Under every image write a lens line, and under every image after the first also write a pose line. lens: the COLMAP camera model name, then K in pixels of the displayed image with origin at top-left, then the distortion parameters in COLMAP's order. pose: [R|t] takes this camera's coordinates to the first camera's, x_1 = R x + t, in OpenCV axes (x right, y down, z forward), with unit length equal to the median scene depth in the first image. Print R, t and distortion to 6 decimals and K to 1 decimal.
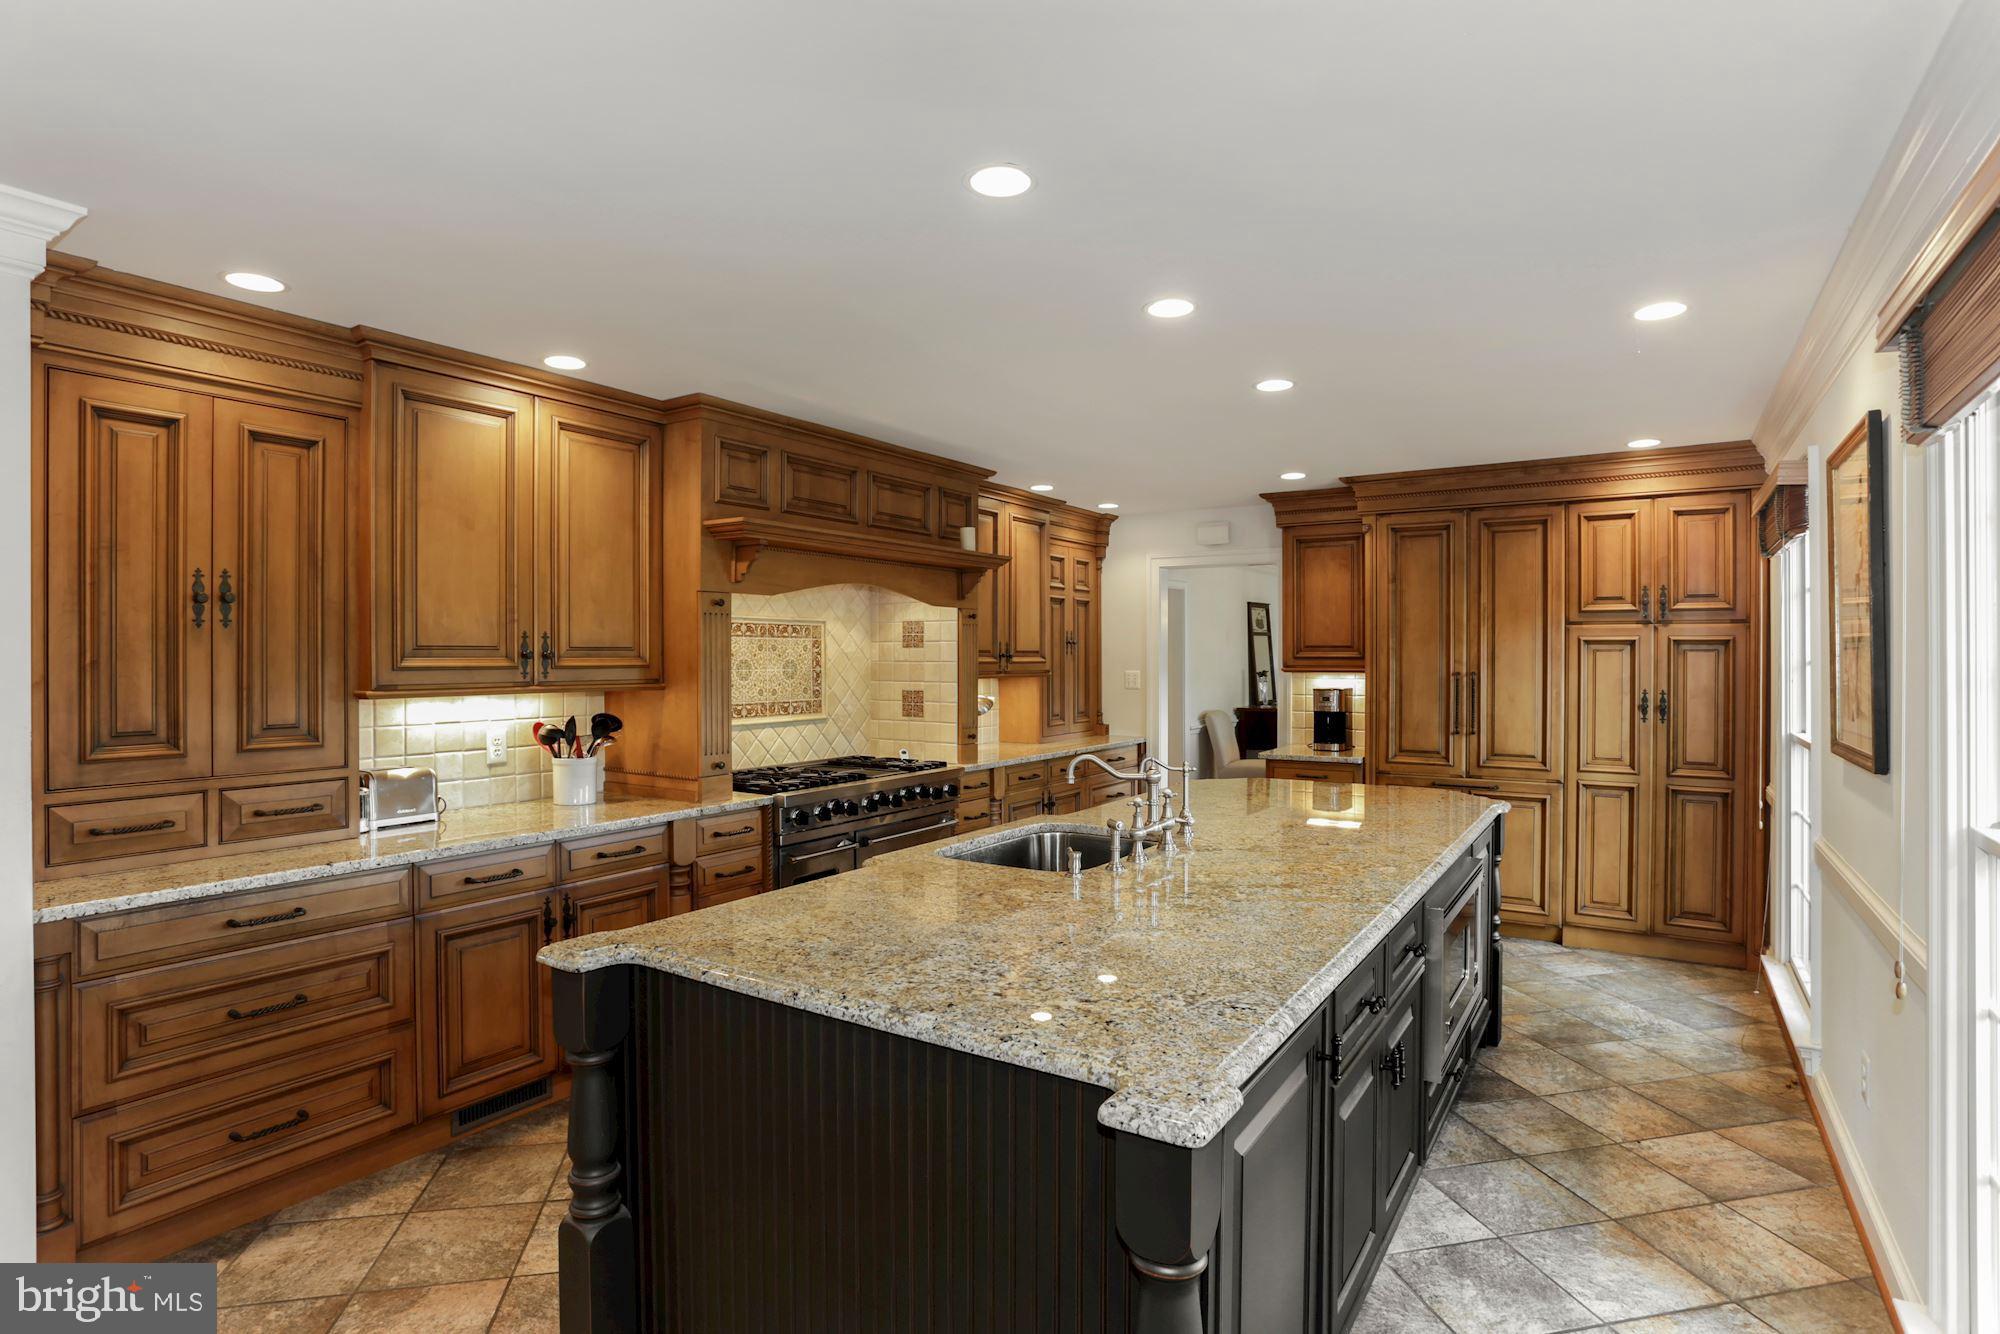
lens RADIAL K [[973.3, 0, 1024.0], [0, 973.3, 659.5], [0, 0, 1]] dist [-0.045682, 0.000313]
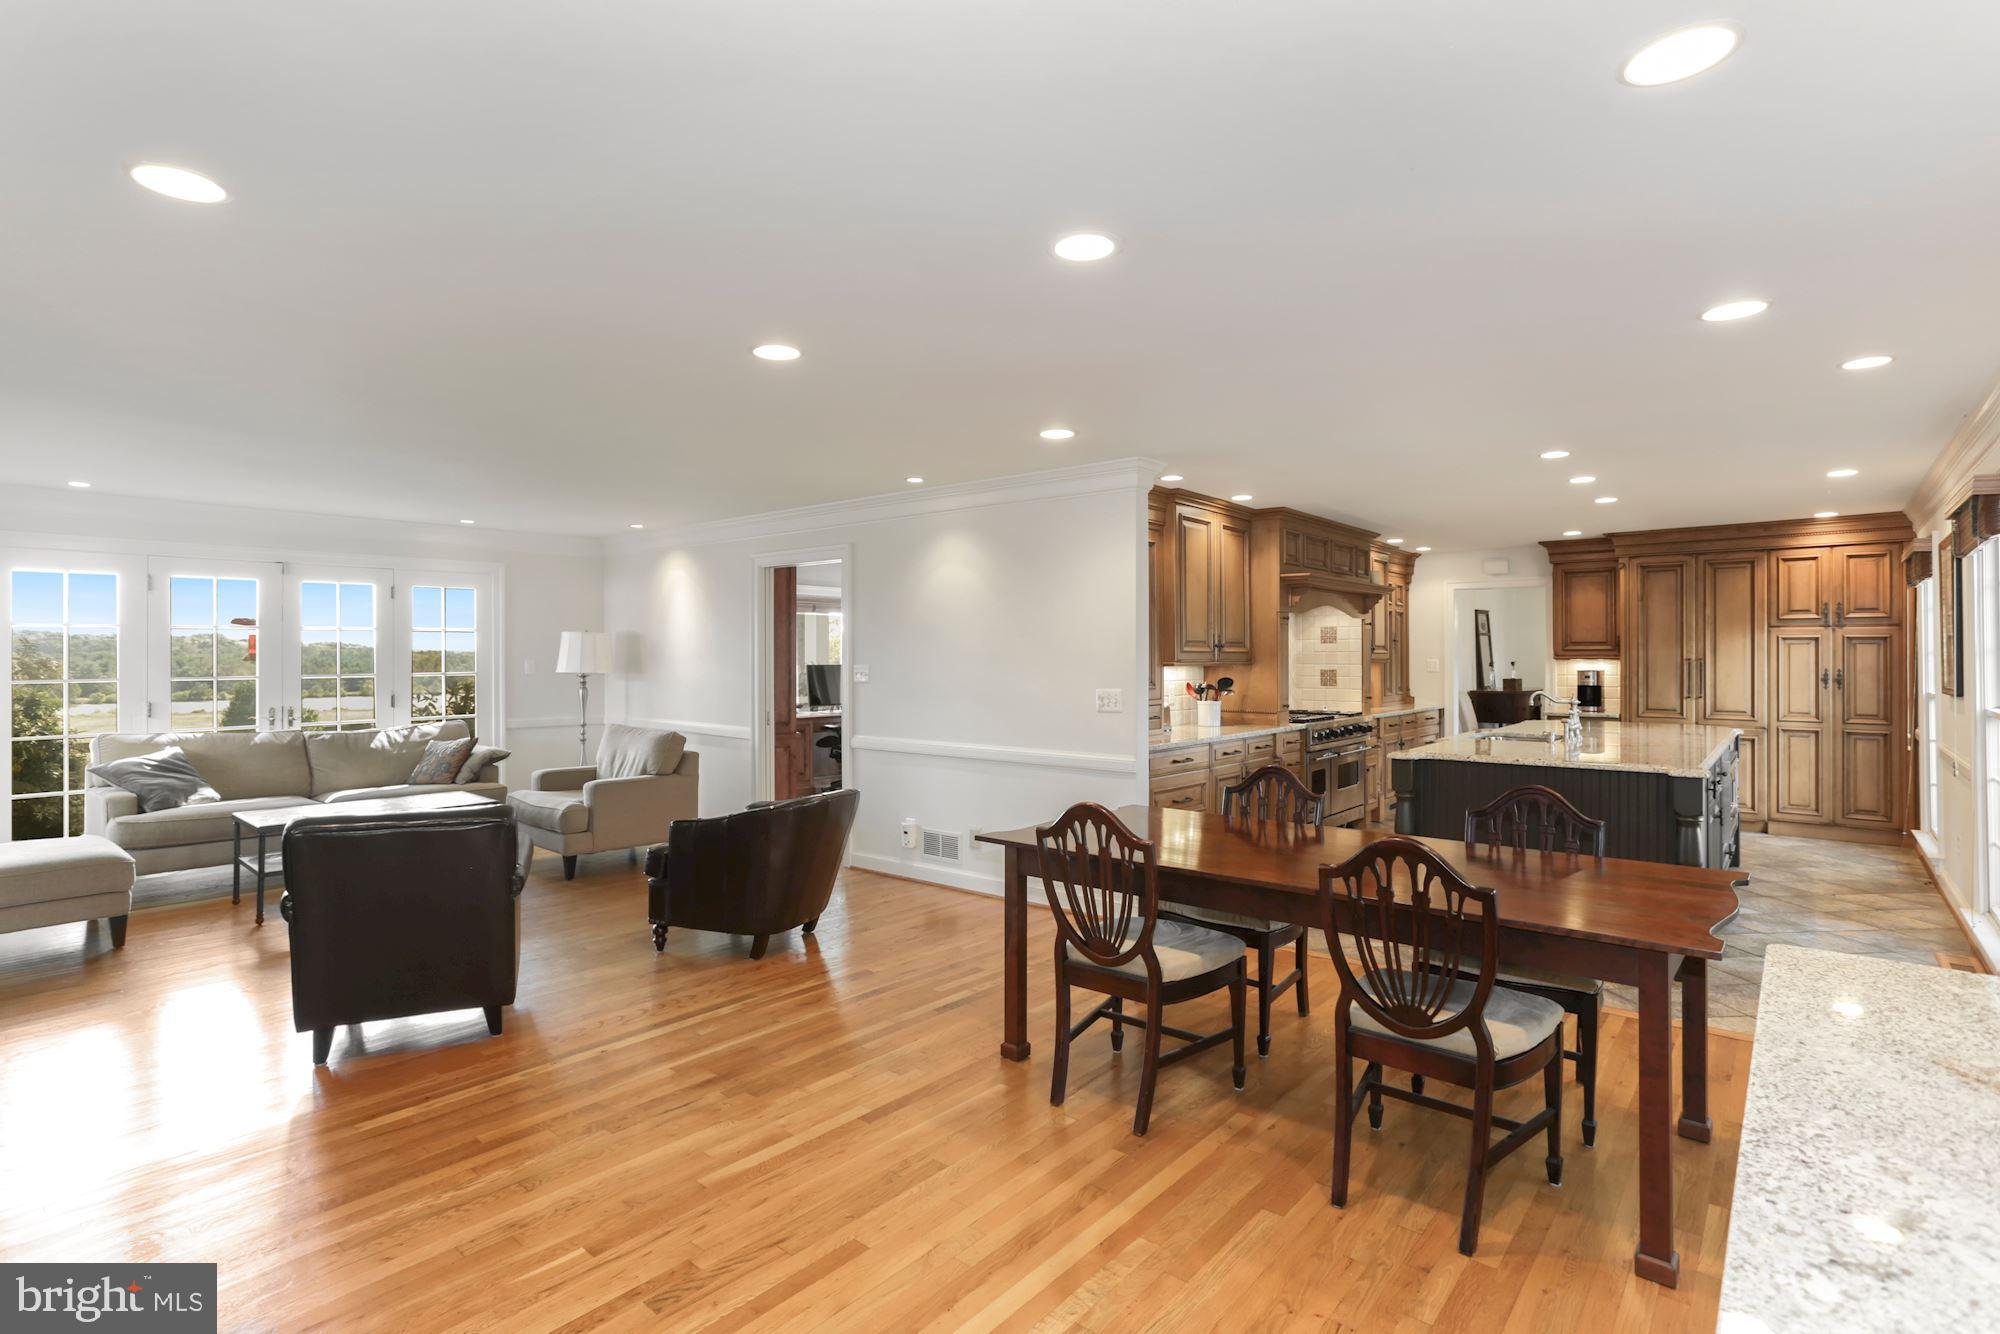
lens RADIAL K [[973.6, 0, 1000.4], [0, 973.6, 653.4], [0, 0, 1]] dist [0.000650, 0.001142]
pose [[0.994745, -0.000776, -0.102382, -0.522657], [0.000014, 0.999972, -0.007448, 0.017731], [0.102385, 0.007407, 0.994717, -0.715874]]
